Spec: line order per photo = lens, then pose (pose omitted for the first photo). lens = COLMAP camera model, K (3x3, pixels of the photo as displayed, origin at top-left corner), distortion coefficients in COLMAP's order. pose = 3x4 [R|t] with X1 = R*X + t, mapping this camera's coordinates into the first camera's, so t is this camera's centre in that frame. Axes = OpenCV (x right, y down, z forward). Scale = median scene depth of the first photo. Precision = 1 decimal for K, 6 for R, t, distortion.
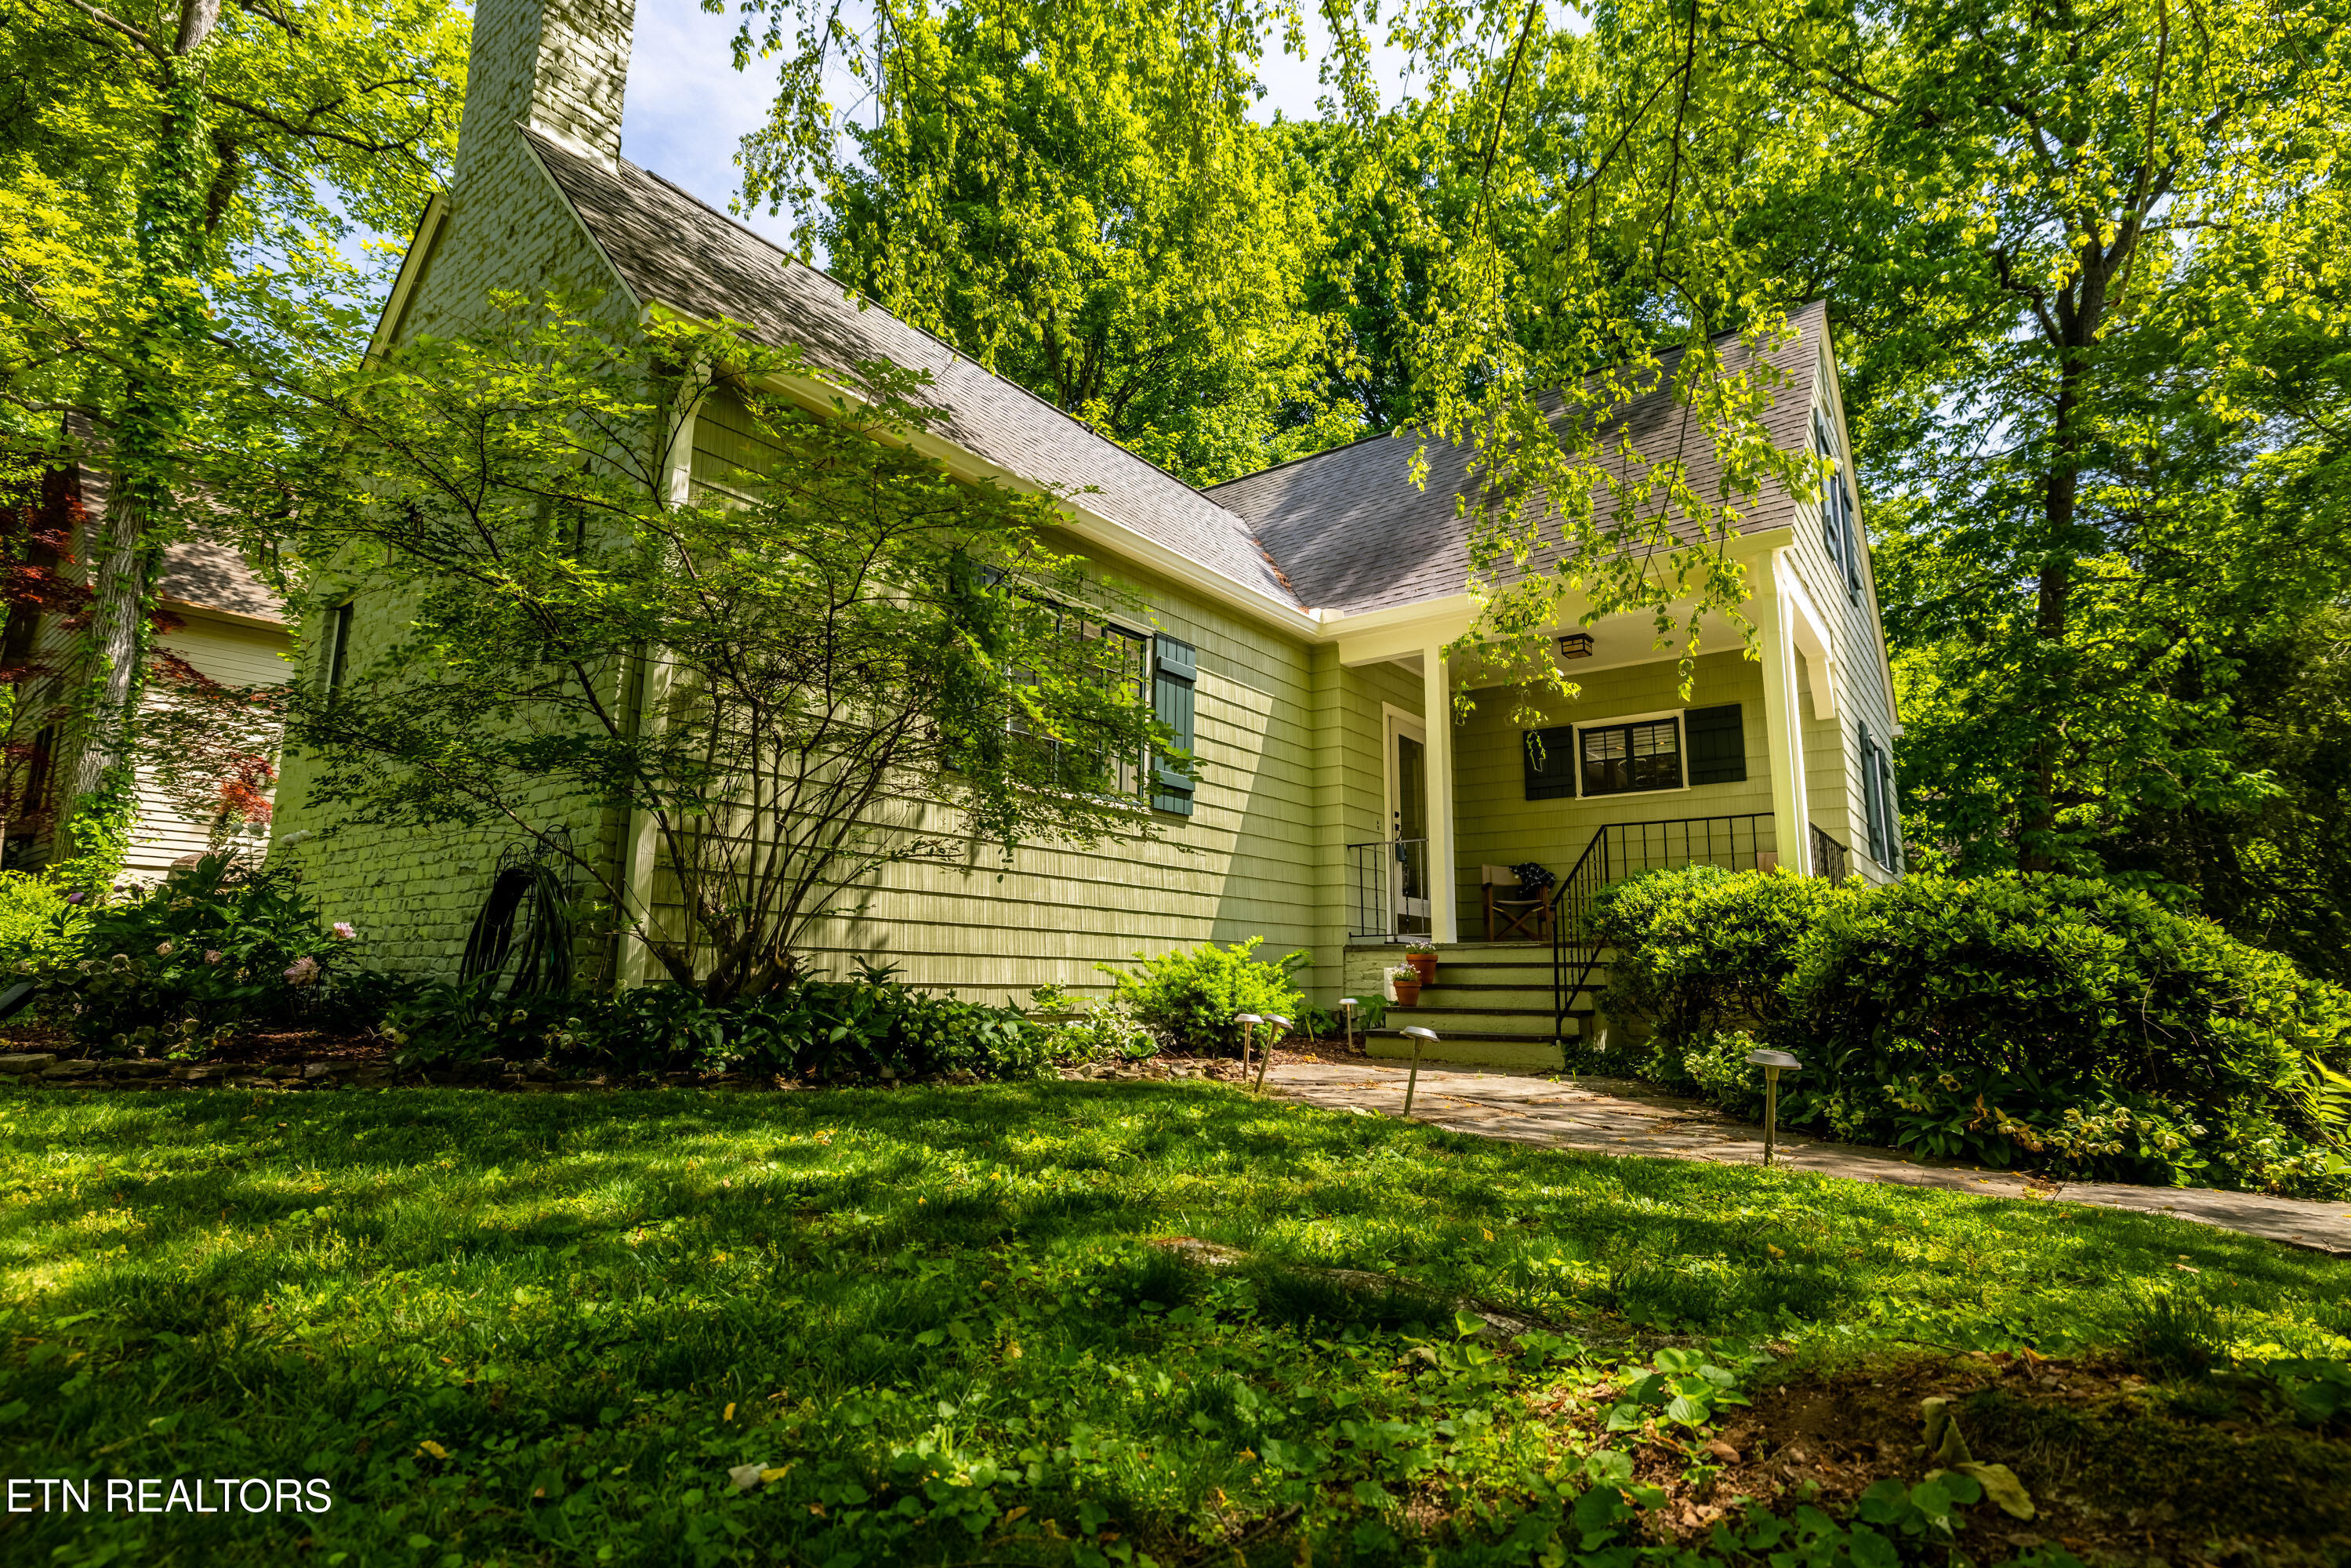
lens RADIAL K [[1146.0, 0, 1178.7], [0, 1146.0, 788.3], [0, 0, 1]] dist [0.001300, 0.000050]
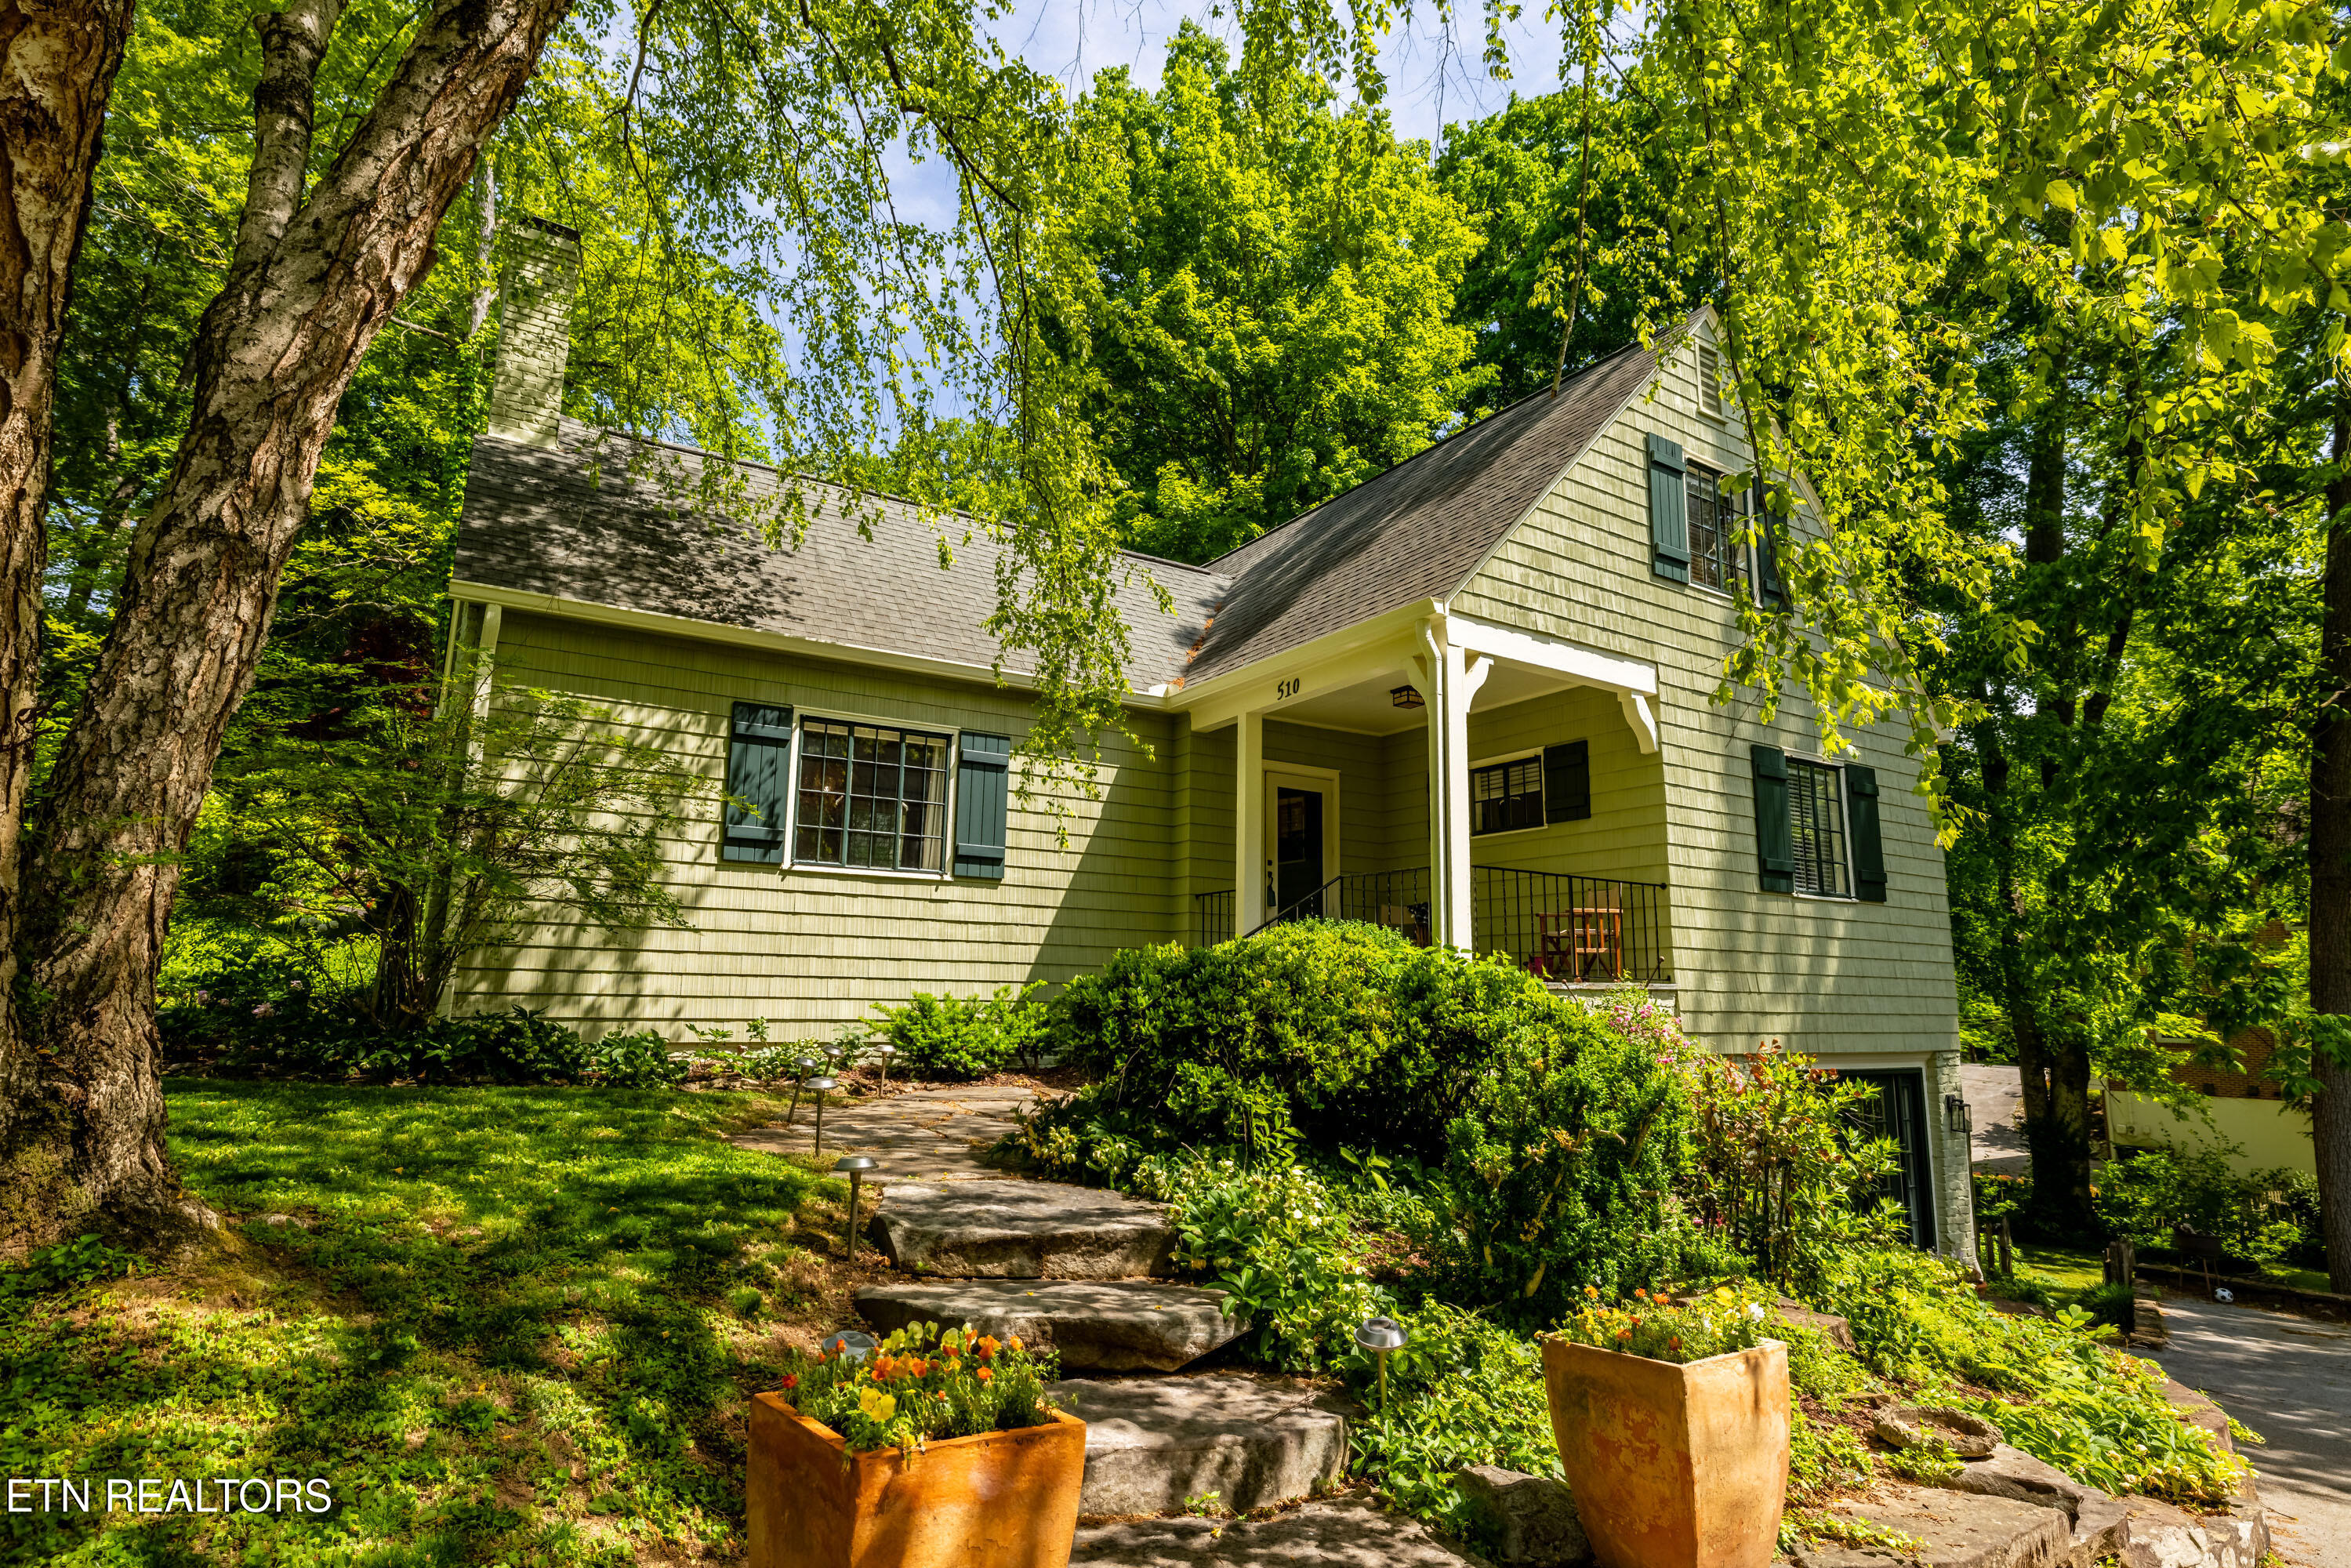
lens RADIAL K [[1203.4, 0, 1173.0], [0, 1203.4, 790.1], [0, 0, 1]] dist [0.000428, 0.000033]
pose [[0.932918, -0.053887, -0.356033, 0.620952], [0.052194, 0.998534, -0.014366, -0.040359], [0.356286, -0.005180, 0.934363, -0.116403]]
